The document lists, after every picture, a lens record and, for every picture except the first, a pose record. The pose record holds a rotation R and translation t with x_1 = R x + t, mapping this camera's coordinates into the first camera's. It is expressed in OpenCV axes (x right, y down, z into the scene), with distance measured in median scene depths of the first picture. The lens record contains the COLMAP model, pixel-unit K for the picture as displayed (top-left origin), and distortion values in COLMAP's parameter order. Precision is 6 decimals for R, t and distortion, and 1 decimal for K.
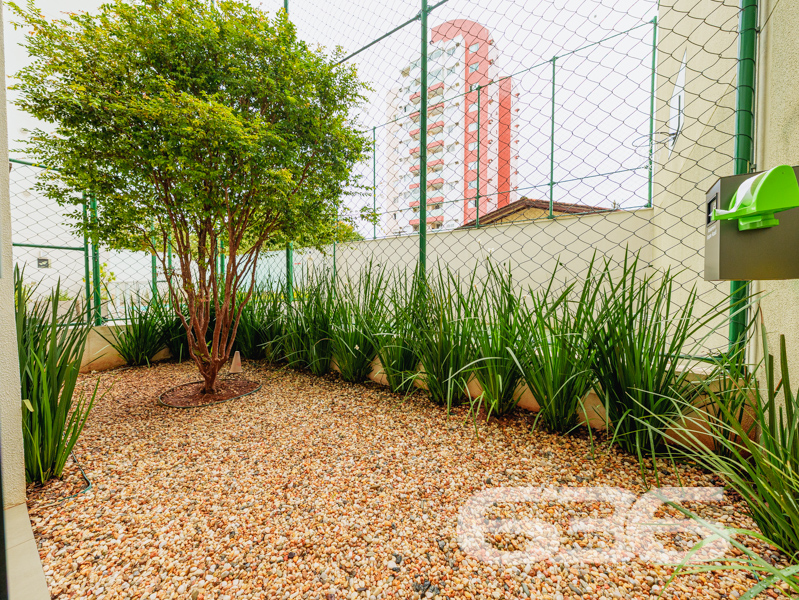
lens RADIAL K [[307.5, 0, 399.2], [0, 307.5, 298.6], [0, 0, 1]] dist [-0.003565, -0.000066]
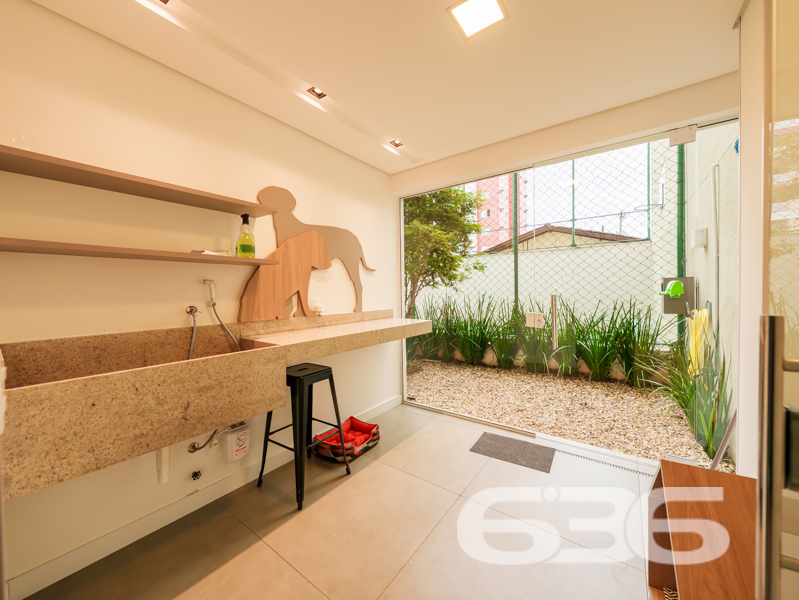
lens RADIAL K [[307.5, 0, 400.4], [0, 307.5, 296.5], [0, 0, 1]] dist [-0.003565, -0.000066]
pose [[0.999731, -0.015114, -0.017586, -0.864599], [0.014787, 0.999718, -0.018573, -0.135453], [0.017862, 0.018308, 0.999673, -1.217586]]
